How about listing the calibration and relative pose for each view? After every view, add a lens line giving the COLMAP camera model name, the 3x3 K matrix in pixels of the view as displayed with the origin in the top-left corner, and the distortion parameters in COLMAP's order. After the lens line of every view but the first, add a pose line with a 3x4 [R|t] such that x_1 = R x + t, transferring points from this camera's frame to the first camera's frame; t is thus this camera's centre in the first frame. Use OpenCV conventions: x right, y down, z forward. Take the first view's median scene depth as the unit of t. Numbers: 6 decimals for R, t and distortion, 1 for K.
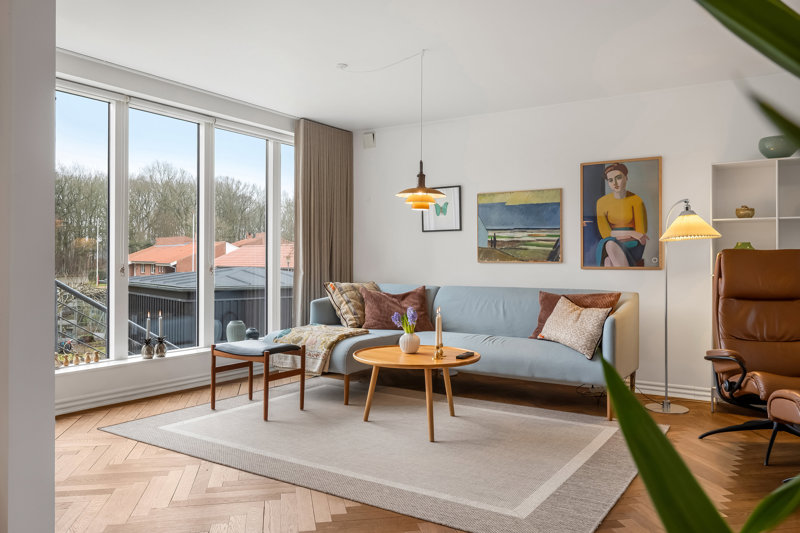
lens RADIAL K [[592.0, 0, 400.0], [0, 592.0, 266.5], [0, 0, 1]] dist [-0.004080, 0.000286]
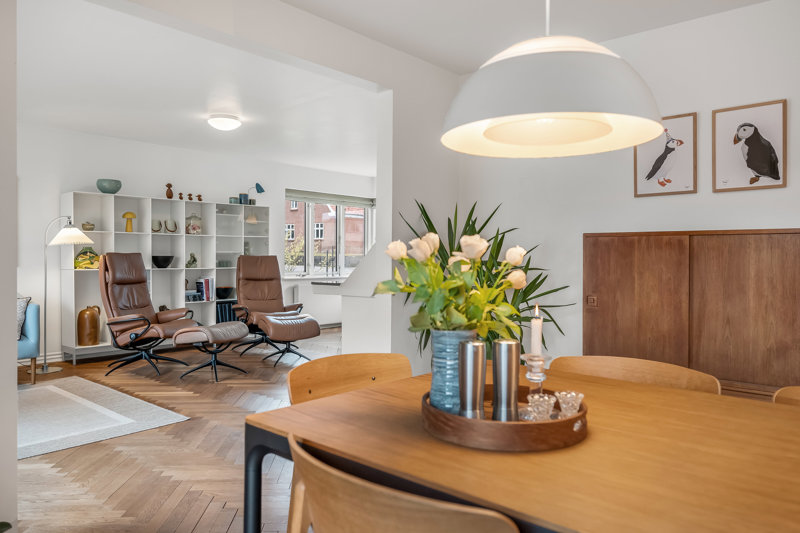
lens RADIAL K [[579.0, 0, 400.0], [0, 579.0, 266.5], [0, 0, 1]] dist [-0.000704, -0.000363]
pose [[0.141087, -0.026359, 0.989646, -0.622249], [-0.000922, 0.999642, 0.026756, -0.025915], [-0.989997, -0.004687, 0.141012, 0.019165]]
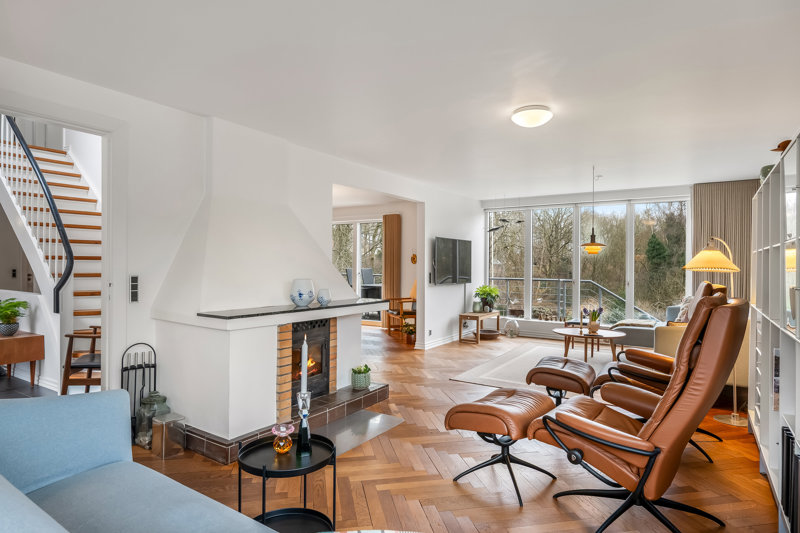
lens RADIAL K [[464.1, 0, 400.0], [0, 464.1, 266.5], [0, 0, 1]] dist [0.002207, 0.000439]
pose [[0.001228, -0.002478, -0.999996, 1.133405], [-0.017353, 0.999846, -0.002498, -0.034159], [0.999849, 0.017356, 0.001185, 0.305534]]
